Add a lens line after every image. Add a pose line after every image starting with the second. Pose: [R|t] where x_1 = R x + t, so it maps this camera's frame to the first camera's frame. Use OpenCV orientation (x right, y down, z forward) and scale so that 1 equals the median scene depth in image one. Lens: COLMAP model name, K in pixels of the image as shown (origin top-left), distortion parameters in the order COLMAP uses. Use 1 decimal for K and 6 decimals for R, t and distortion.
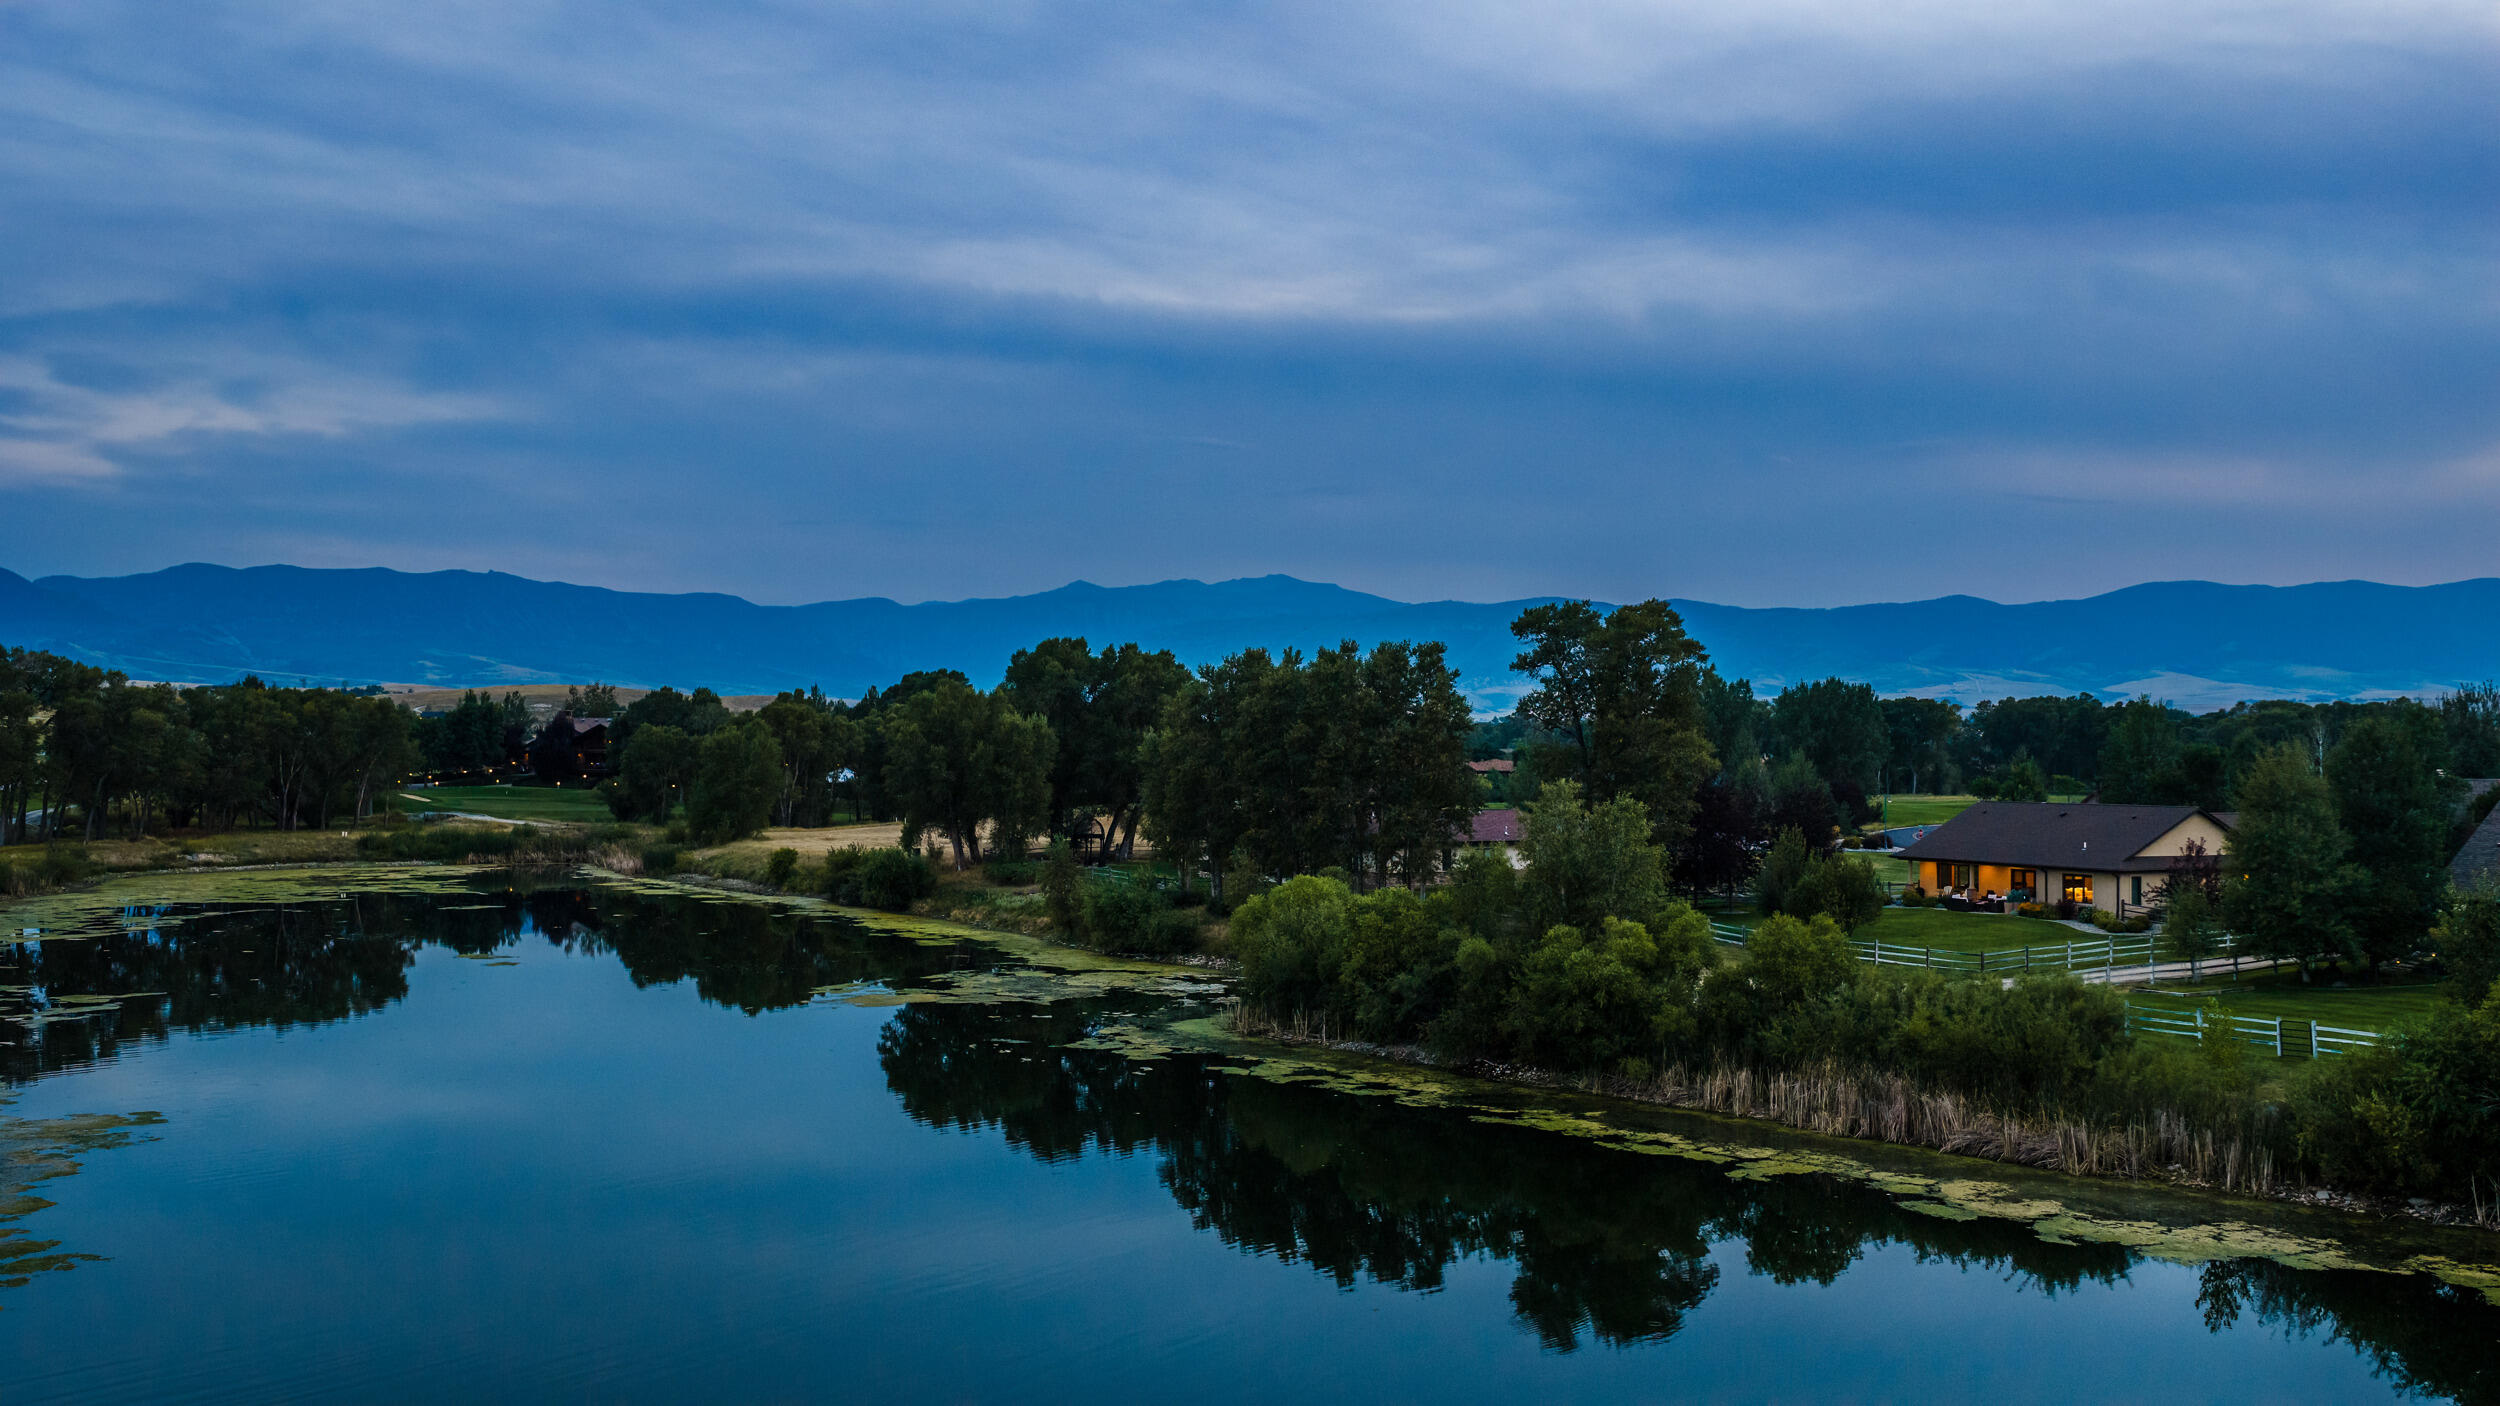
lens RADIAL K [[2097.1, 0, 1250.0], [0, 2097.1, 703.0], [0, 0, 1]] dist [0.028047, -0.015164]
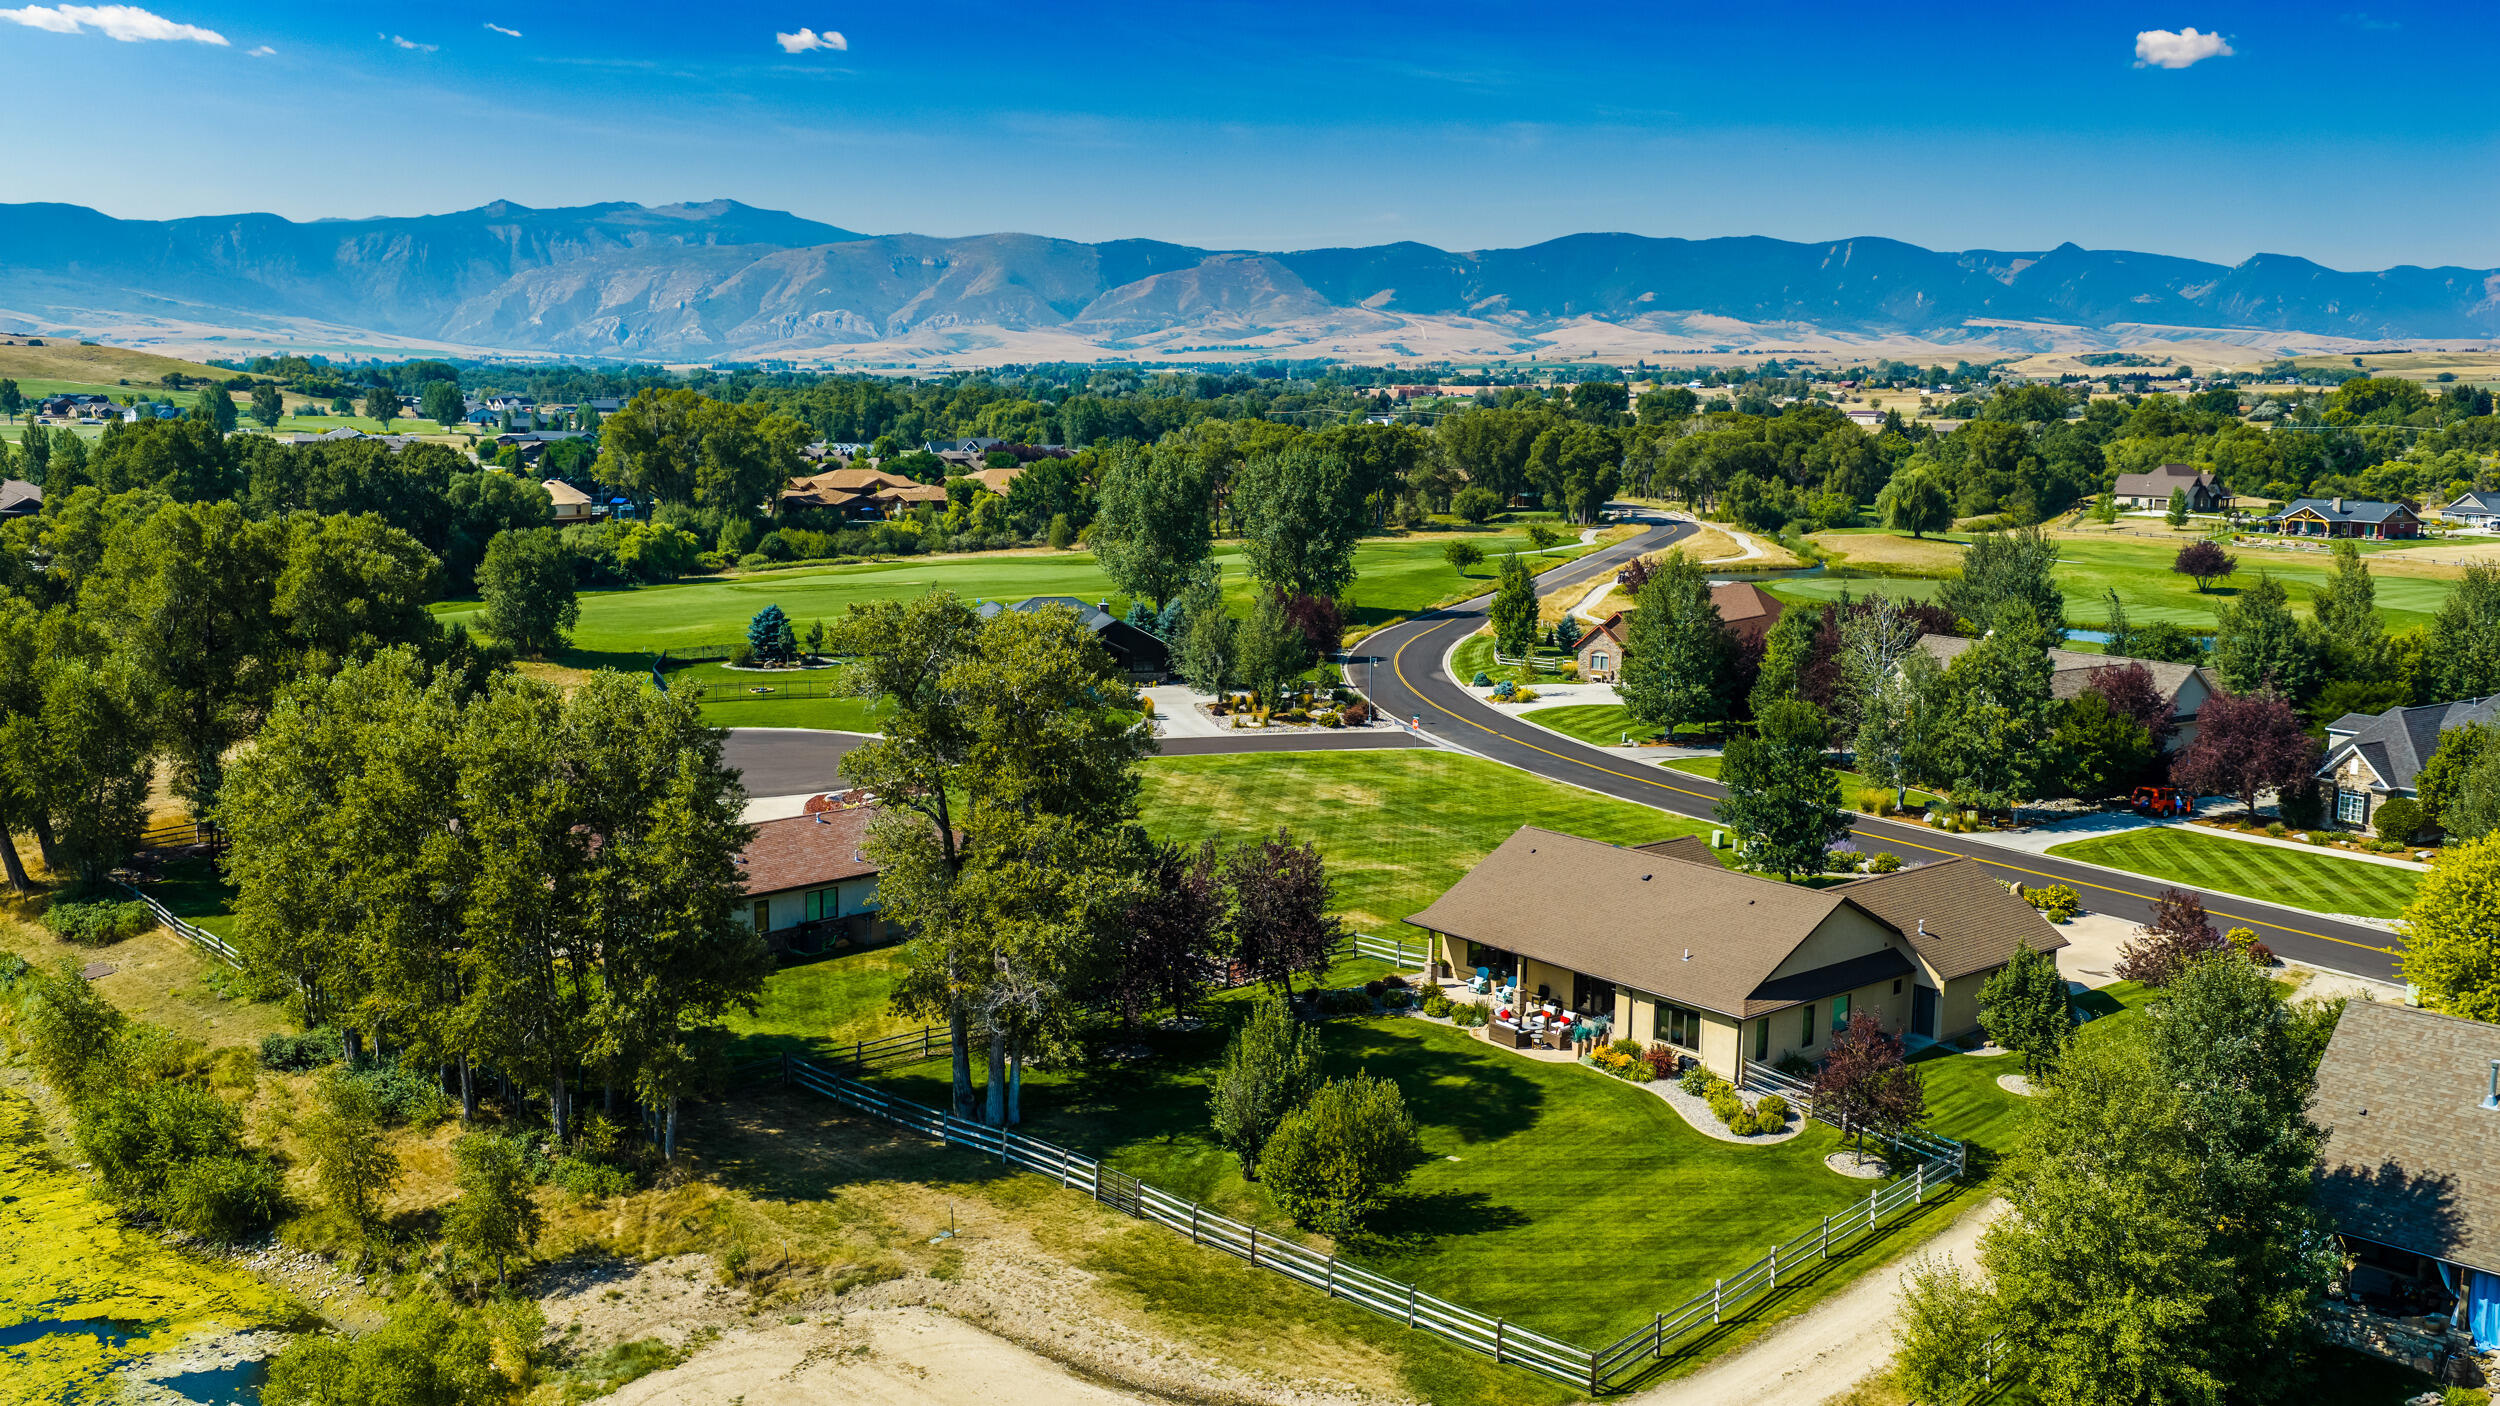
lens RADIAL K [[2061.5, 0, 1250.0], [0, 2061.5, 703.0], [0, 0, 1]] dist [0.038260, -0.066667]
pose [[0.968246, -0.031939, 0.247952, 0.078322], [-0.012390, 0.984456, 0.175192, -0.100565], [-0.249694, -0.172701, 0.952800, 0.330990]]
